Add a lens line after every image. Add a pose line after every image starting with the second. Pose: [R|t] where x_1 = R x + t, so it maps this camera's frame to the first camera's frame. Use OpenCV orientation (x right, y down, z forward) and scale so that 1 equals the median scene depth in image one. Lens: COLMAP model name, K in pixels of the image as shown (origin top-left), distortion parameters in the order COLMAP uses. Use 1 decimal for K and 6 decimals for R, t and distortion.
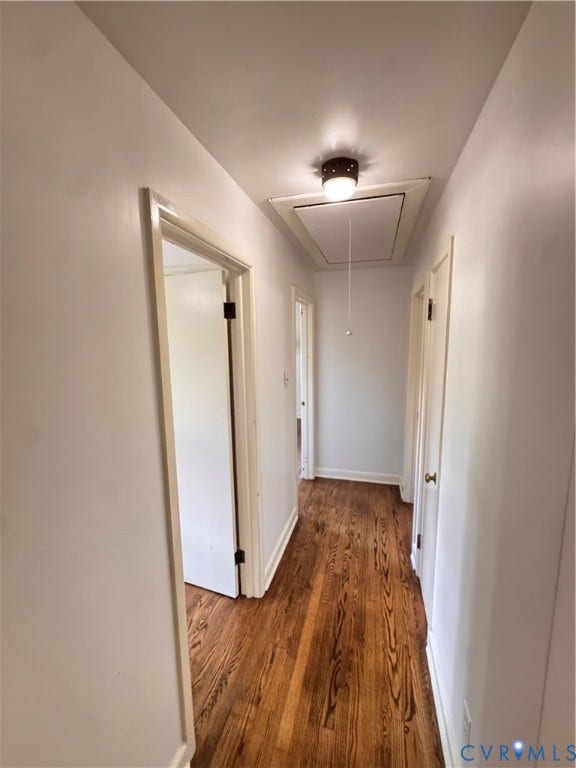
lens RADIAL K [[313.9, 0, 288.3], [0, 313.9, 384.9], [0, 0, 1]] dist [0.000334, 0.000078]
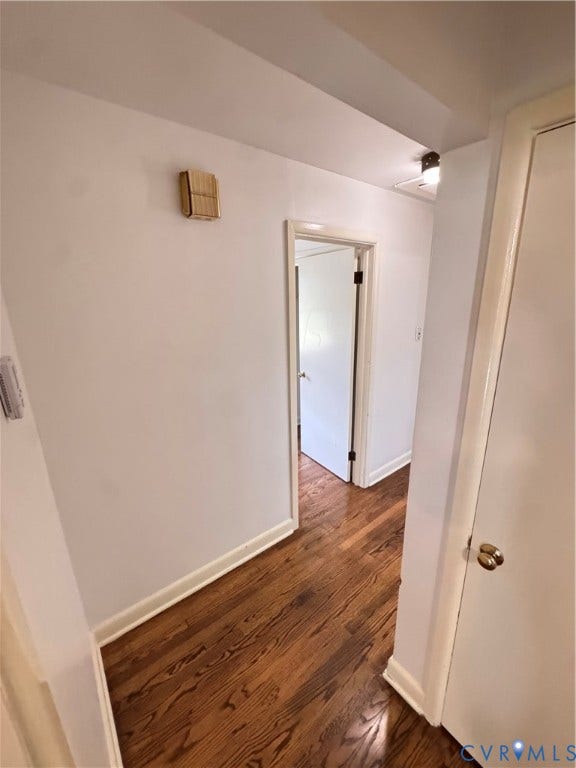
lens RADIAL K [[313.9, 0, 289.7], [0, 313.9, 384.4], [0, 0, 1]] dist [0.000334, 0.000078]
pose [[0.805749, 0.150747, -0.572752, 0.428886], [-0.076622, 0.985471, 0.151581, 0.038837], [0.587280, -0.078251, 0.805592, -0.323519]]
